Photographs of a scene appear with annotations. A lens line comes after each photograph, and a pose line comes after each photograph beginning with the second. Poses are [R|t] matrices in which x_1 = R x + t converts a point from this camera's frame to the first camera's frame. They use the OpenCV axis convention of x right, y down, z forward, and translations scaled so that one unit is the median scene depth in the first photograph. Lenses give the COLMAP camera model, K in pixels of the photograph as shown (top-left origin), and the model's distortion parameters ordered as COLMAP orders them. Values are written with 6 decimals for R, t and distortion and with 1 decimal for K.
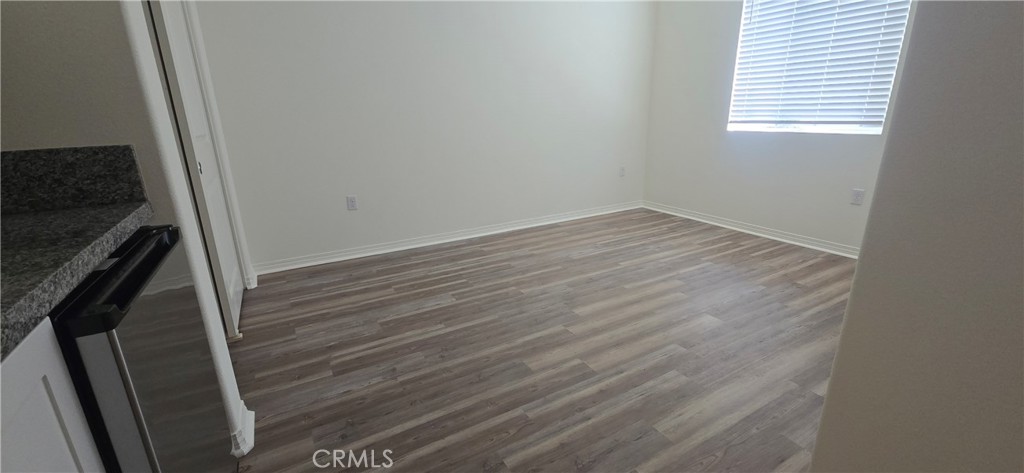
lens RADIAL K [[413.8, 0, 509.9], [0, 413.8, 235.1], [0, 0, 1]] dist [0.001501, 0.000073]
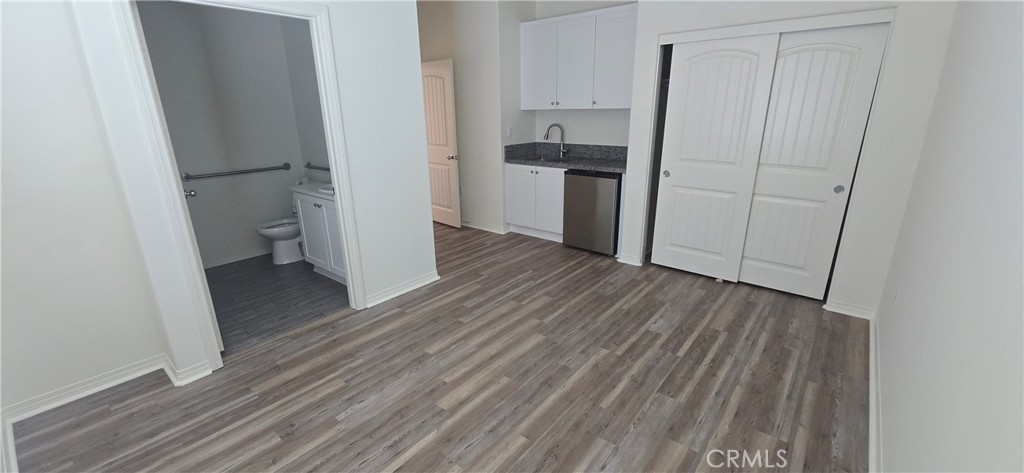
lens RADIAL K [[413.8, 0, 513.6], [0, 413.8, 238.2], [0, 0, 1]] dist [0.001501, 0.000073]
pose [[-0.931639, 0.137076, -0.336538, 0.548082], [-0.076307, 0.831677, 0.549992, -0.630698], [0.355282, 0.538074, -0.764363, 1.599579]]
